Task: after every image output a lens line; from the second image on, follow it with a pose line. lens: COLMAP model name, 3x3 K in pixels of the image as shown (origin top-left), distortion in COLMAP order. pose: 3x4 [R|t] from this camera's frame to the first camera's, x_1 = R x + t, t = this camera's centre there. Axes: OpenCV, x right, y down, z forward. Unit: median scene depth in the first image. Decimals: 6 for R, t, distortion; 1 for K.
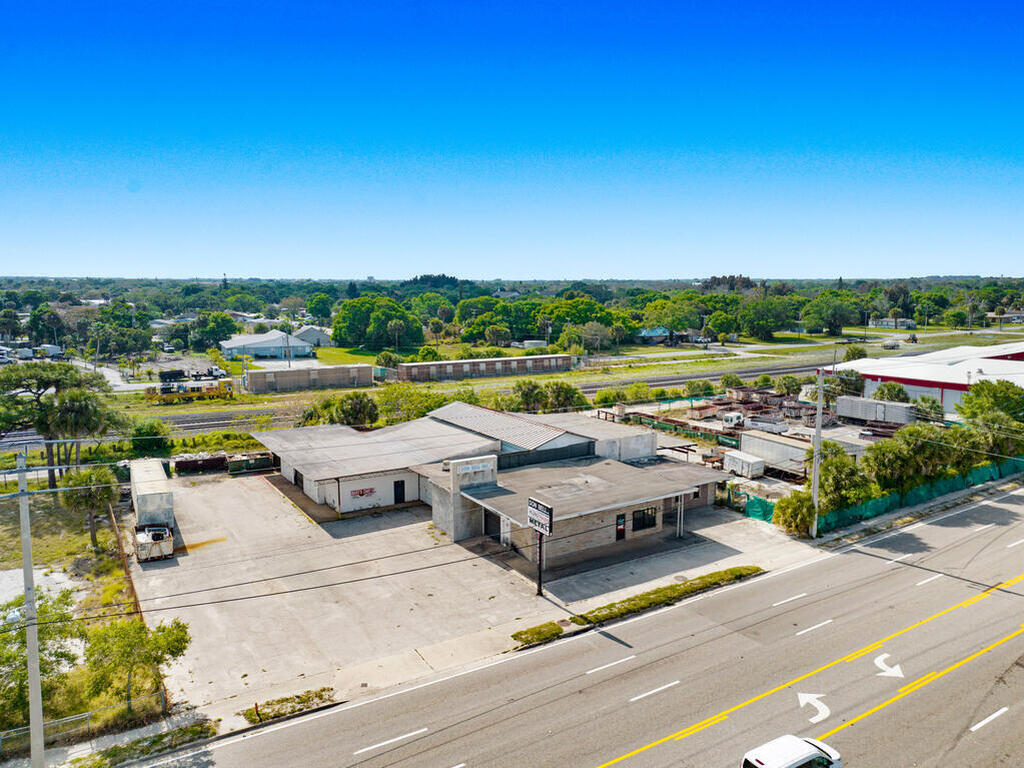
lens RADIAL K [[750.4, 0, 517.6], [0, 750.4, 383.6], [0, 0, 1]] dist [-0.052275, 0.008223]
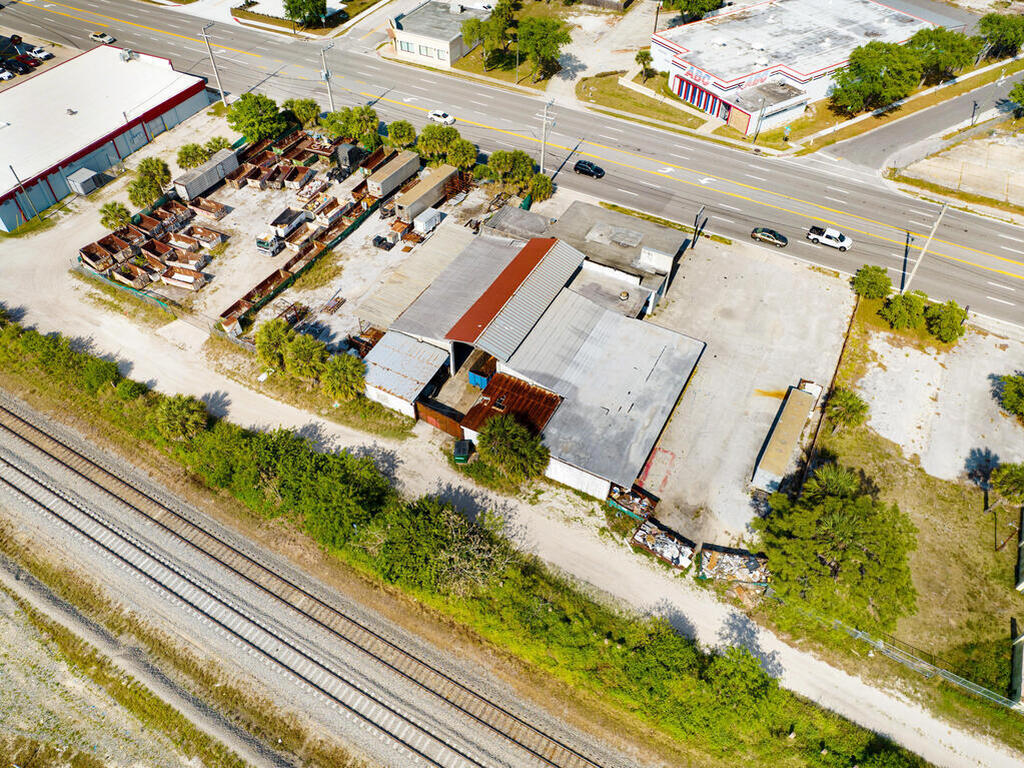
lens RADIAL K [[723.7, 0, 511.6], [0, 723.7, 387.7], [0, 0, 1]] dist [-0.055674, 0.027758]
pose [[-0.491334, -0.645894, 0.584305, -1.103062], [0.109288, 0.619844, 0.777077, -1.059117], [-0.864088, 0.445662, -0.233962, 1.968380]]
